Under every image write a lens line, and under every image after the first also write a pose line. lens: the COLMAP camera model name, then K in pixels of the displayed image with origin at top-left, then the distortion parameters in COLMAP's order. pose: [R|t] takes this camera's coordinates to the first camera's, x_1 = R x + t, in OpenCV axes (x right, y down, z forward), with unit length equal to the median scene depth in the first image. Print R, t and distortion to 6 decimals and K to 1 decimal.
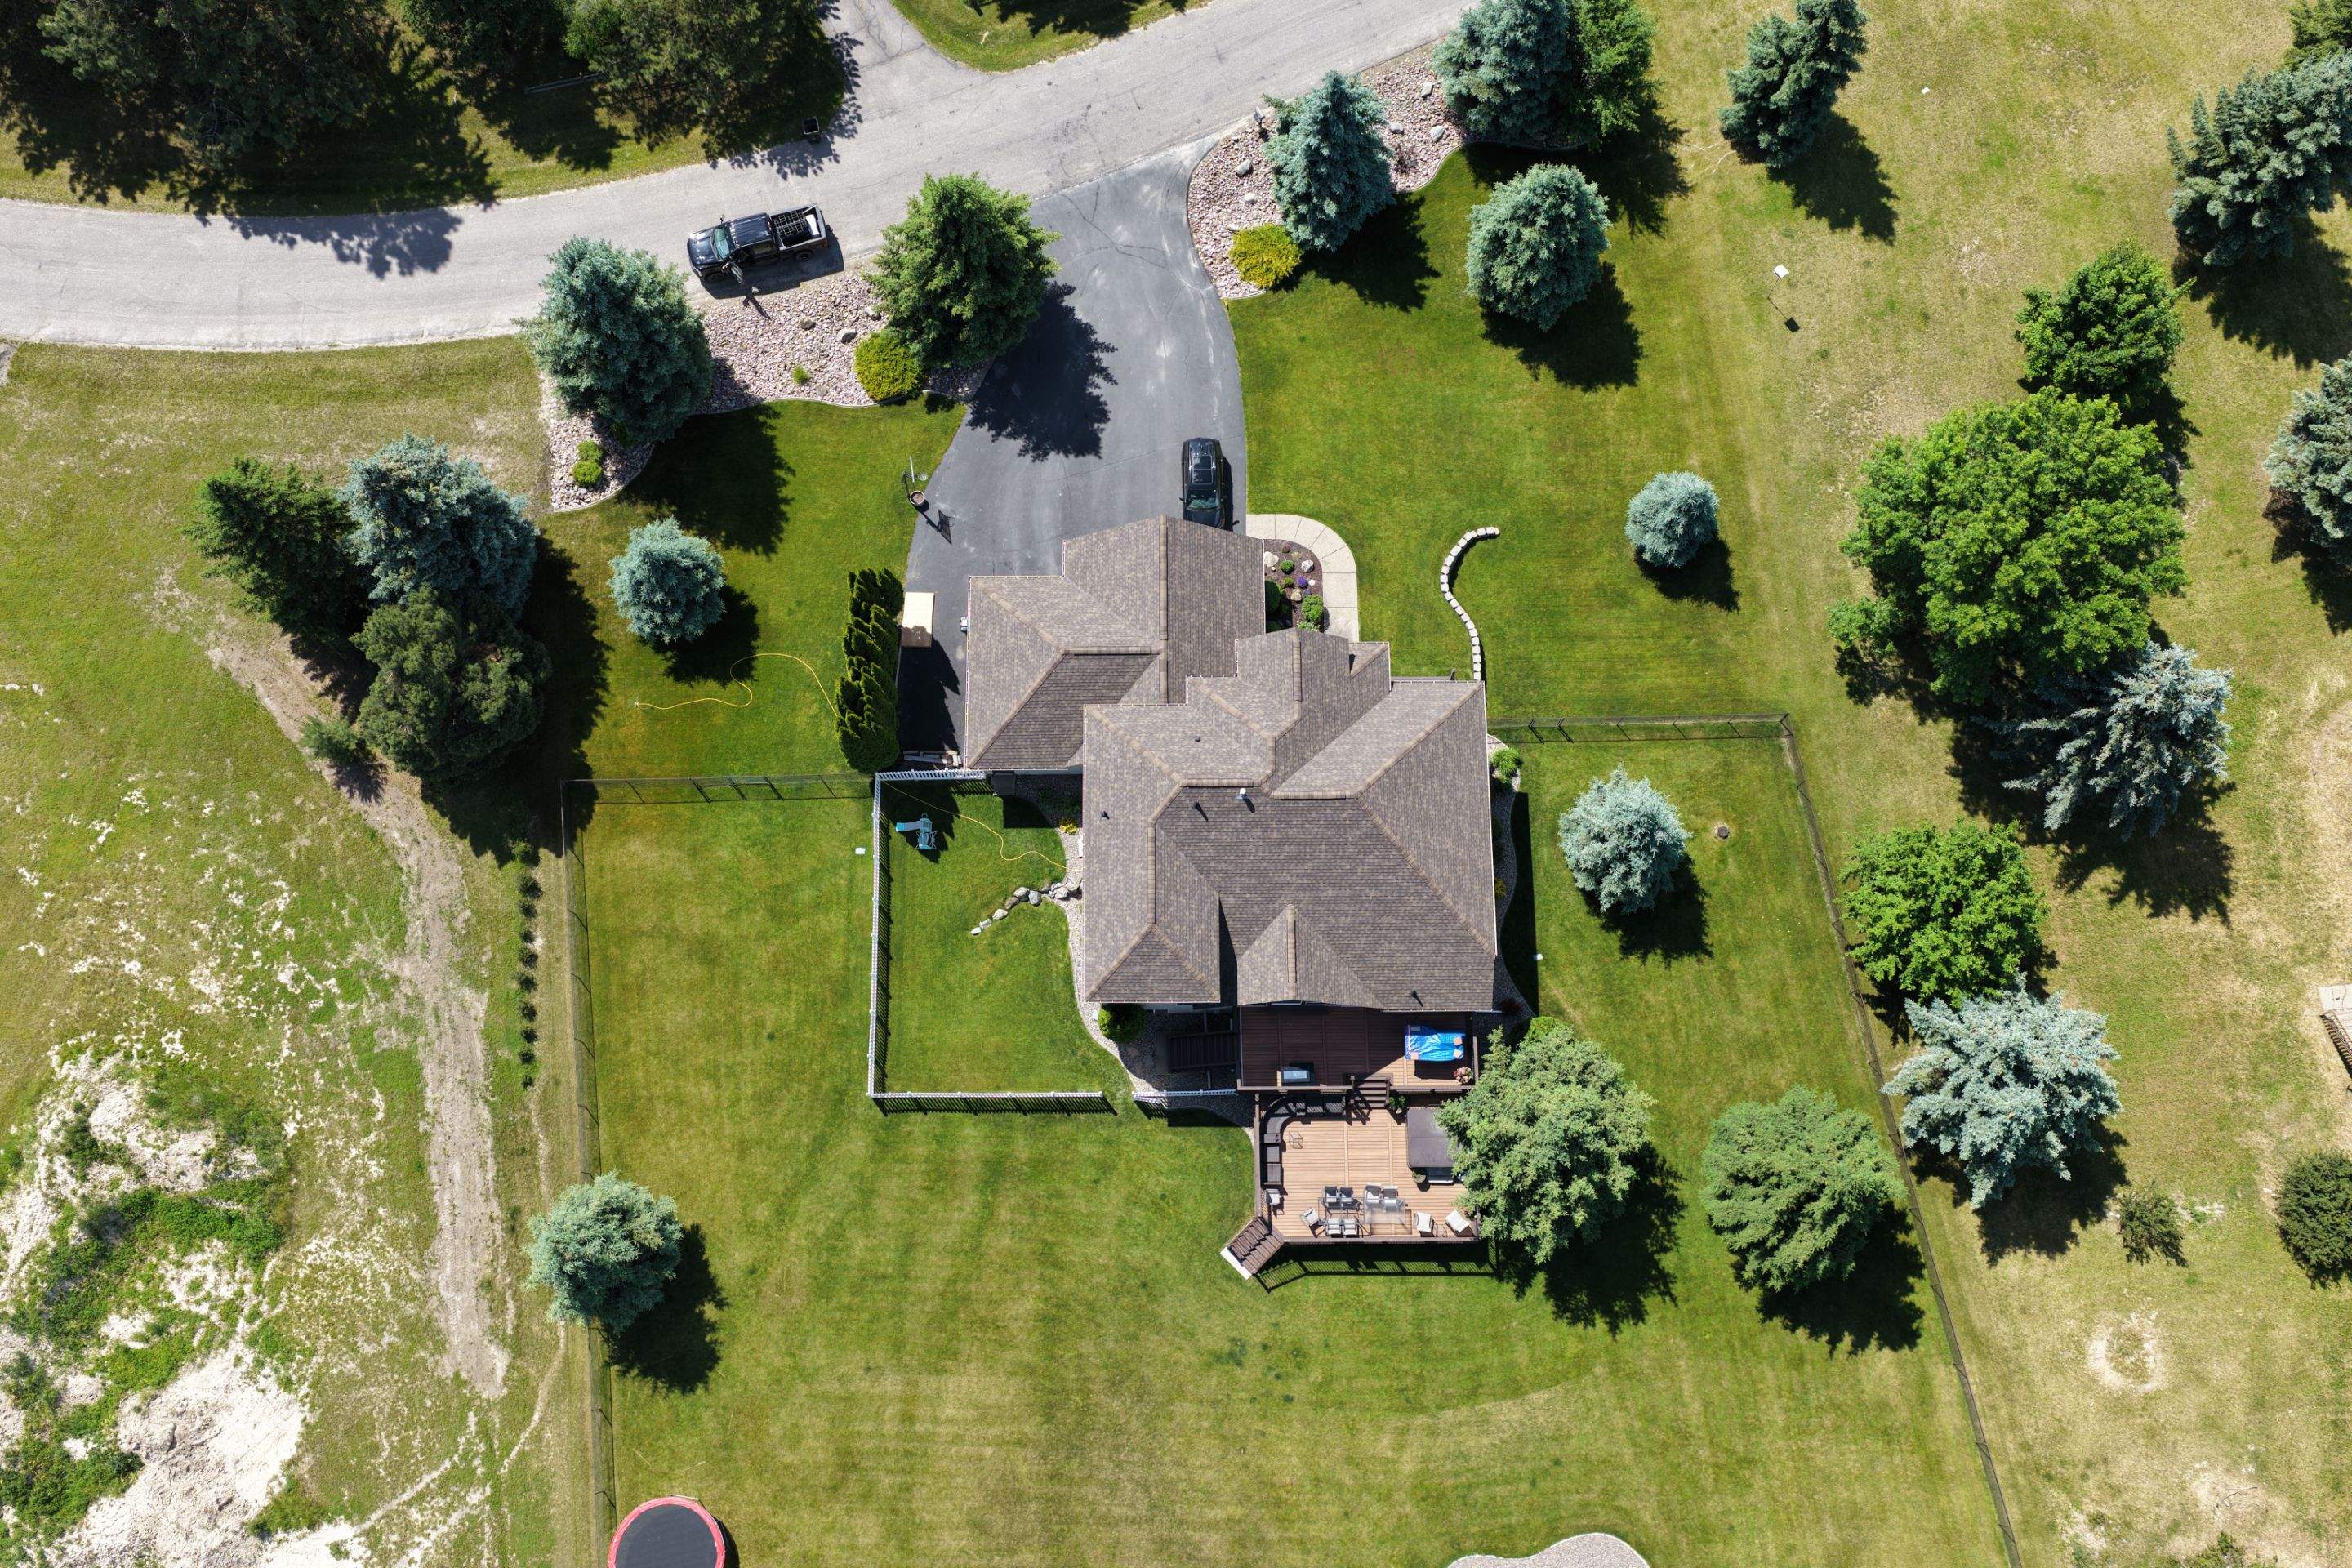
lens RADIAL K [[1946.4, 0, 1181.7], [0, 1946.4, 792.9], [0, 0, 1]] dist [-0.015294, 0.041105]
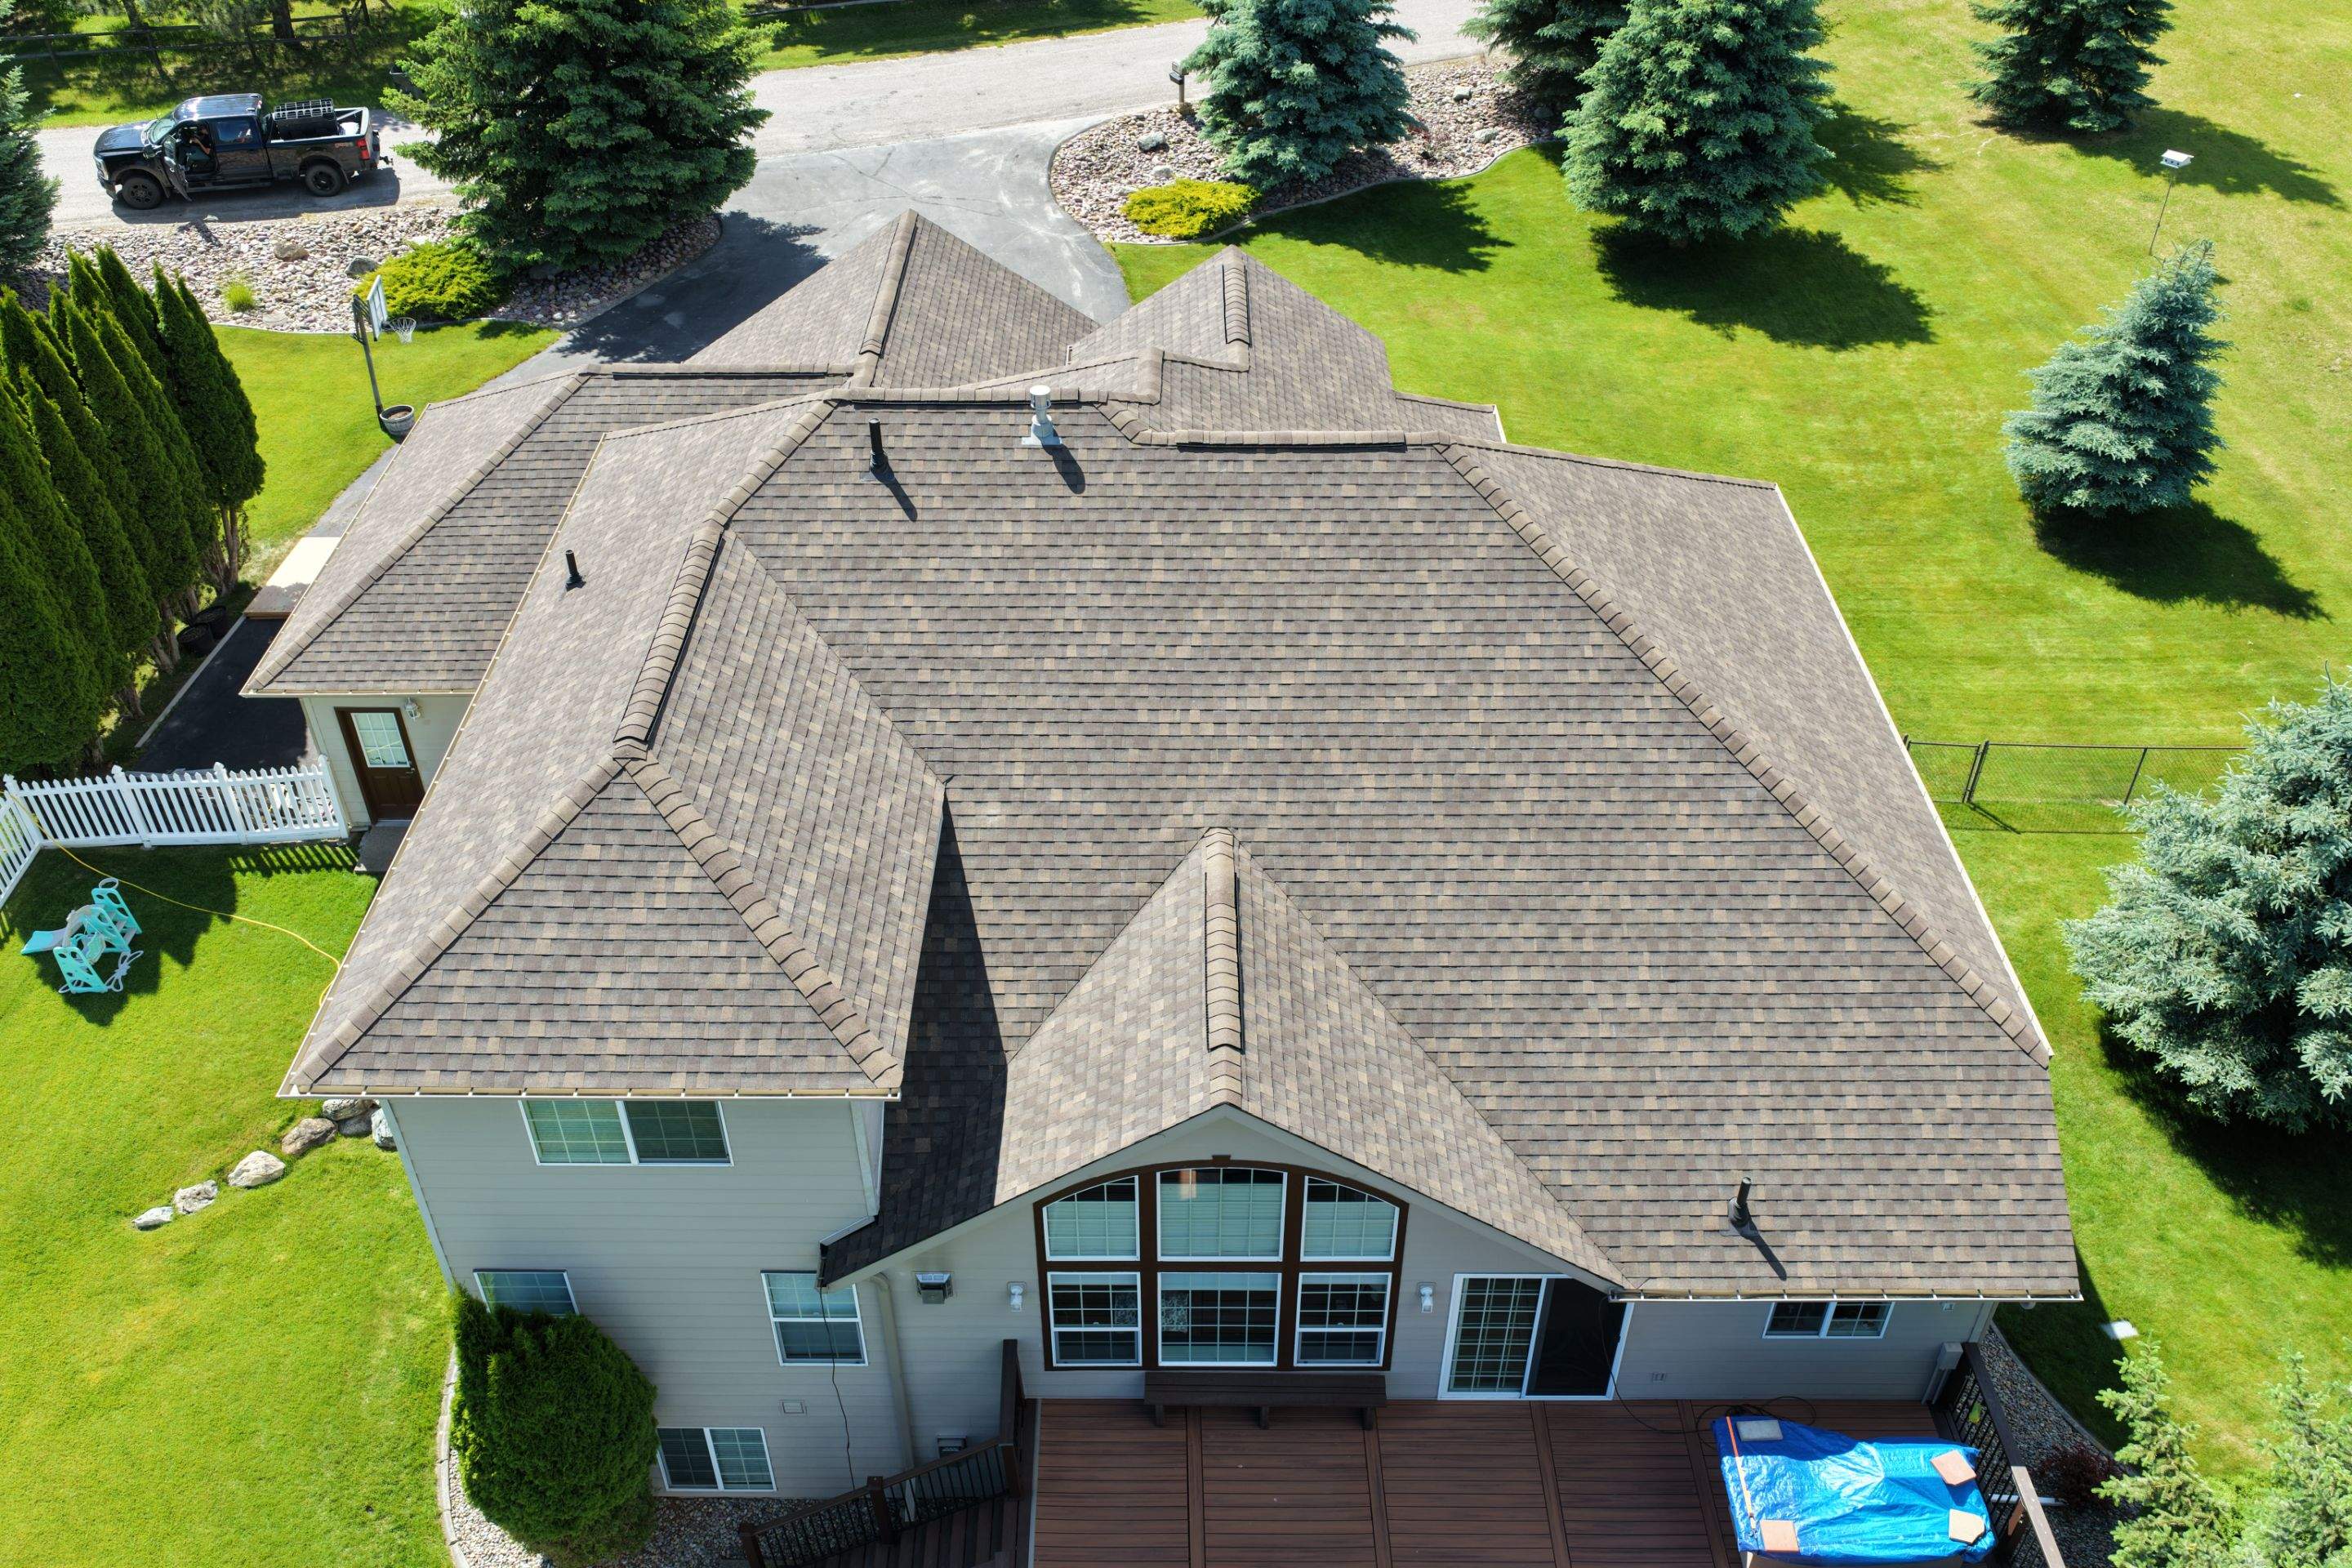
lens RADIAL K [[1946.4, 0, 1179.3], [0, 1946.4, 791.7], [0, 0, 1]] dist [-0.015294, 0.041105]
pose [[0.999982, 0.004229, -0.004168, 0.047335], [-0.005889, 0.796124, -0.605105, 0.192897], [0.000760, 0.605118, 0.796135, 0.723913]]
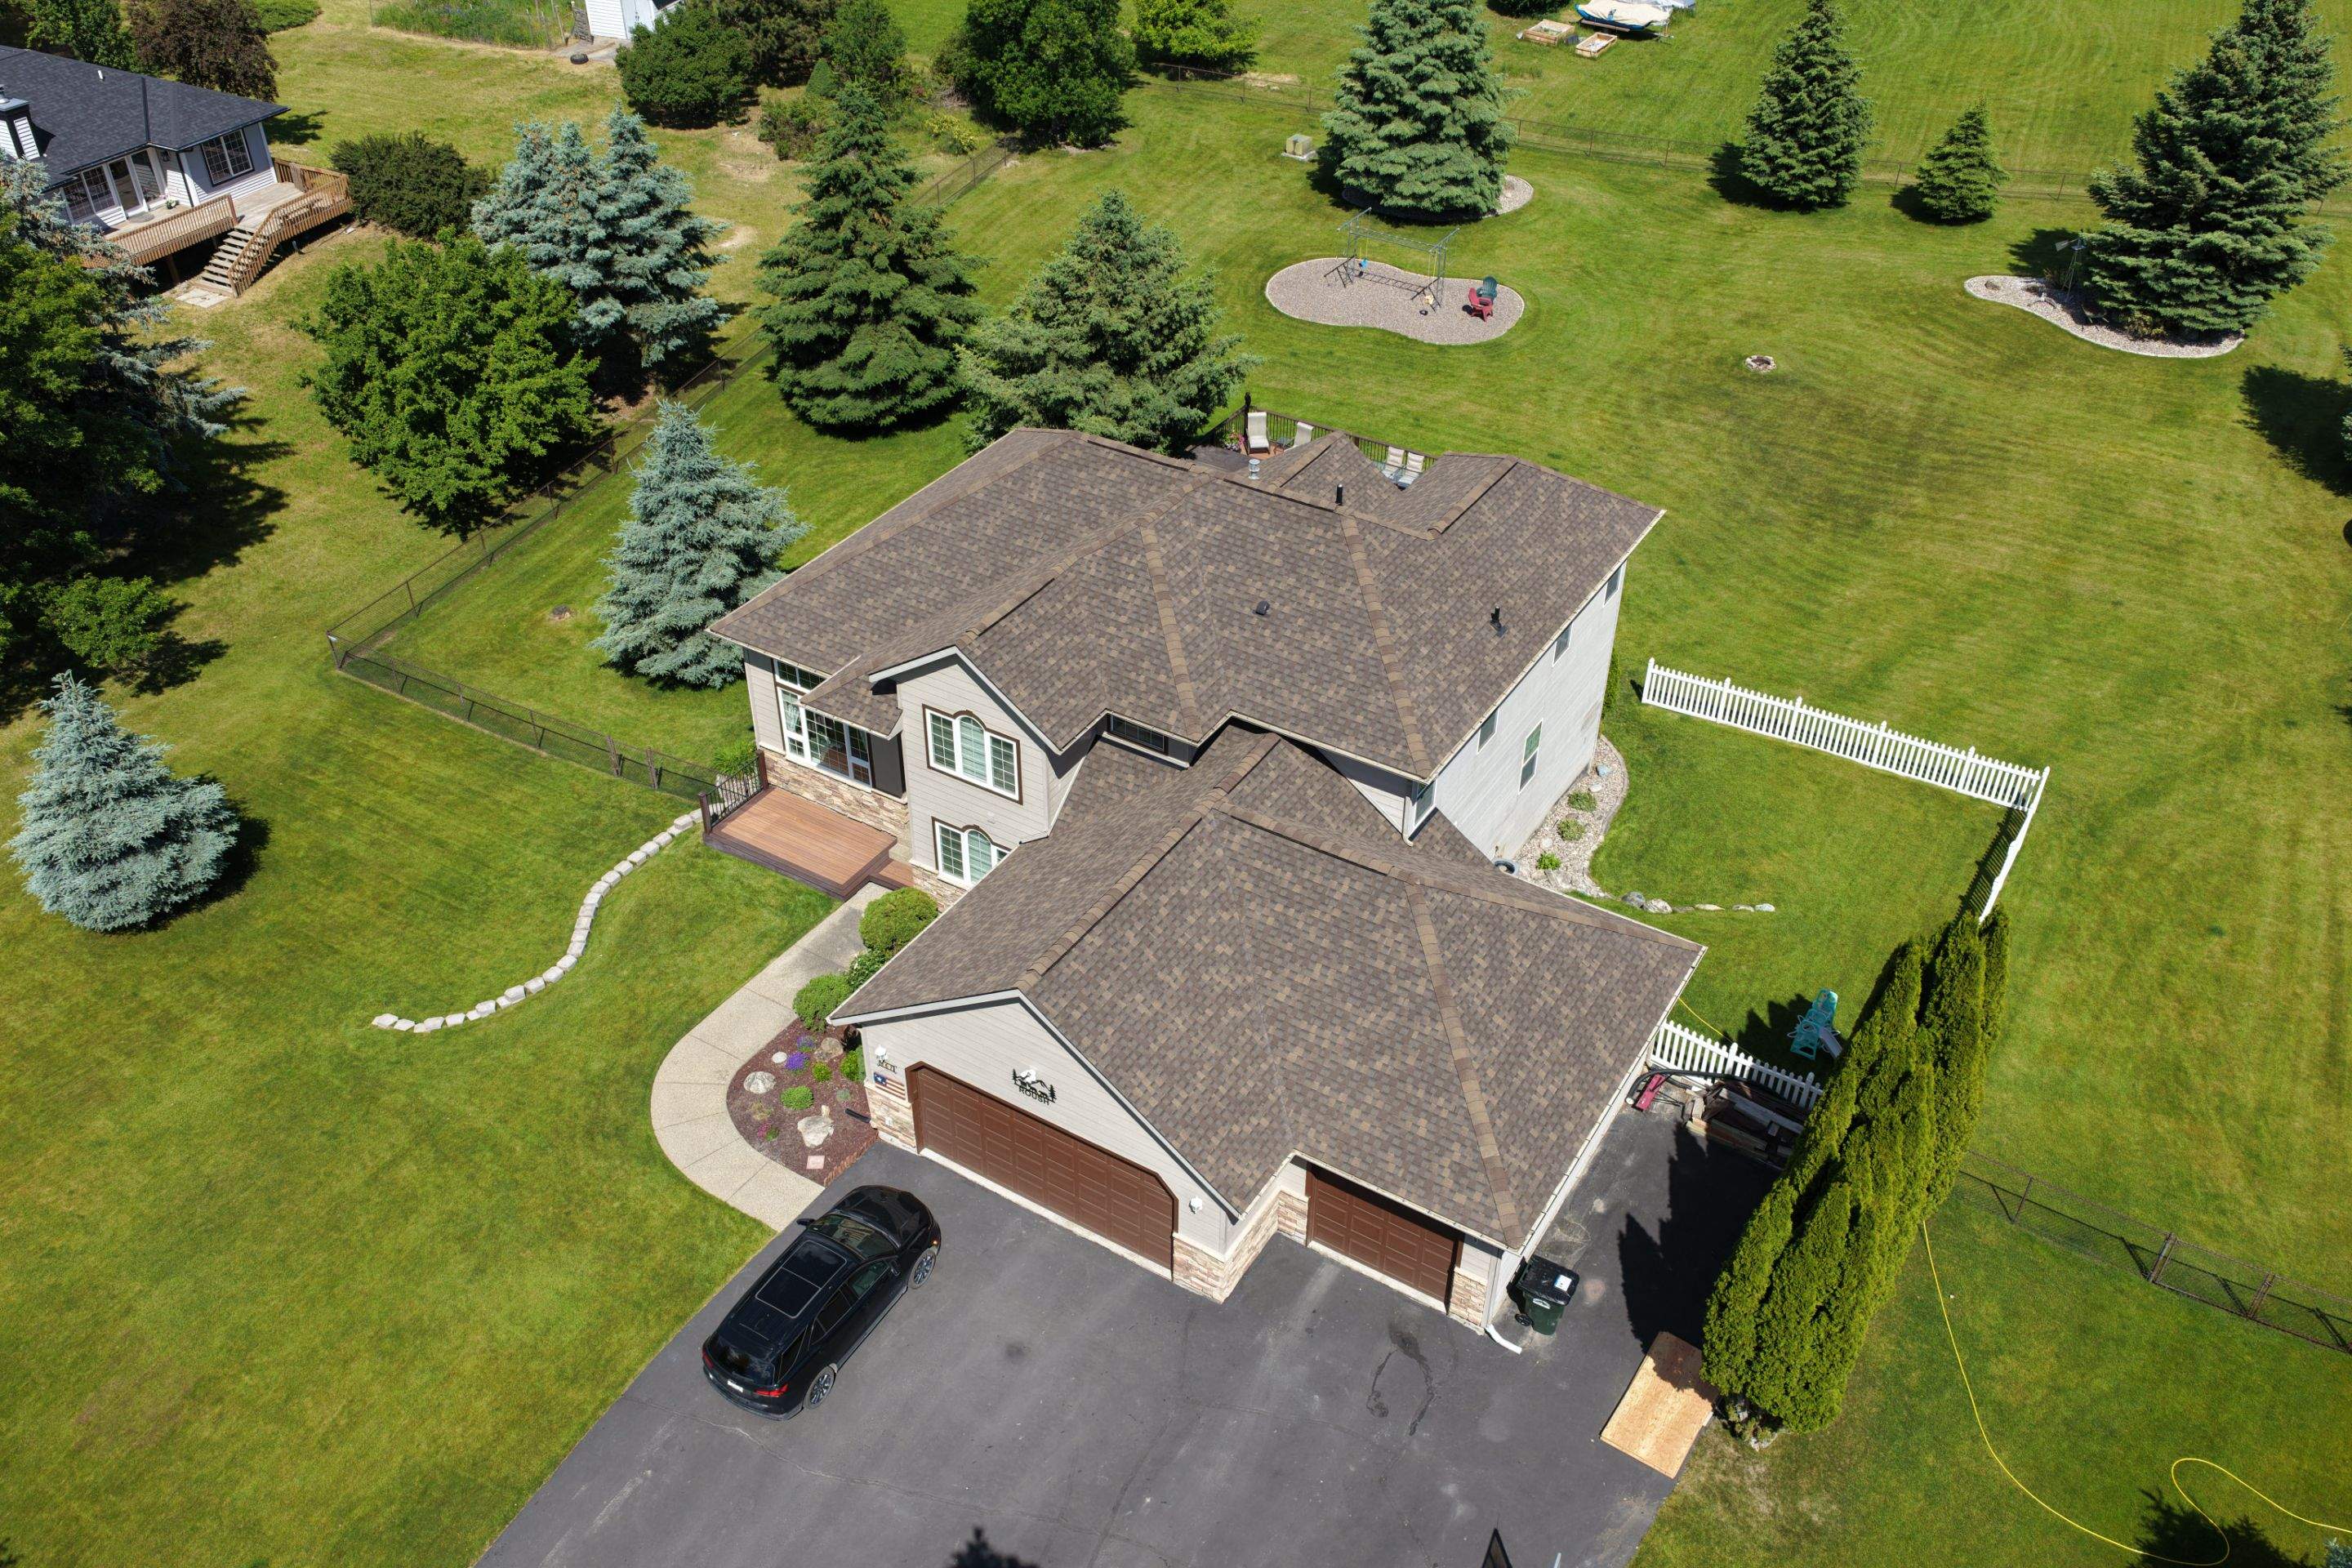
lens RADIAL K [[1946.4, 0, 1181.9], [0, 1946.4, 775.7], [0, 0, 1]] dist [-0.015294, 0.041105]
pose [[-0.847332, -0.320392, 0.423530, -0.180006], [0.511950, -0.280764, 0.811836, -0.410845], [-0.141194, 0.904721, 0.401925, 0.775373]]
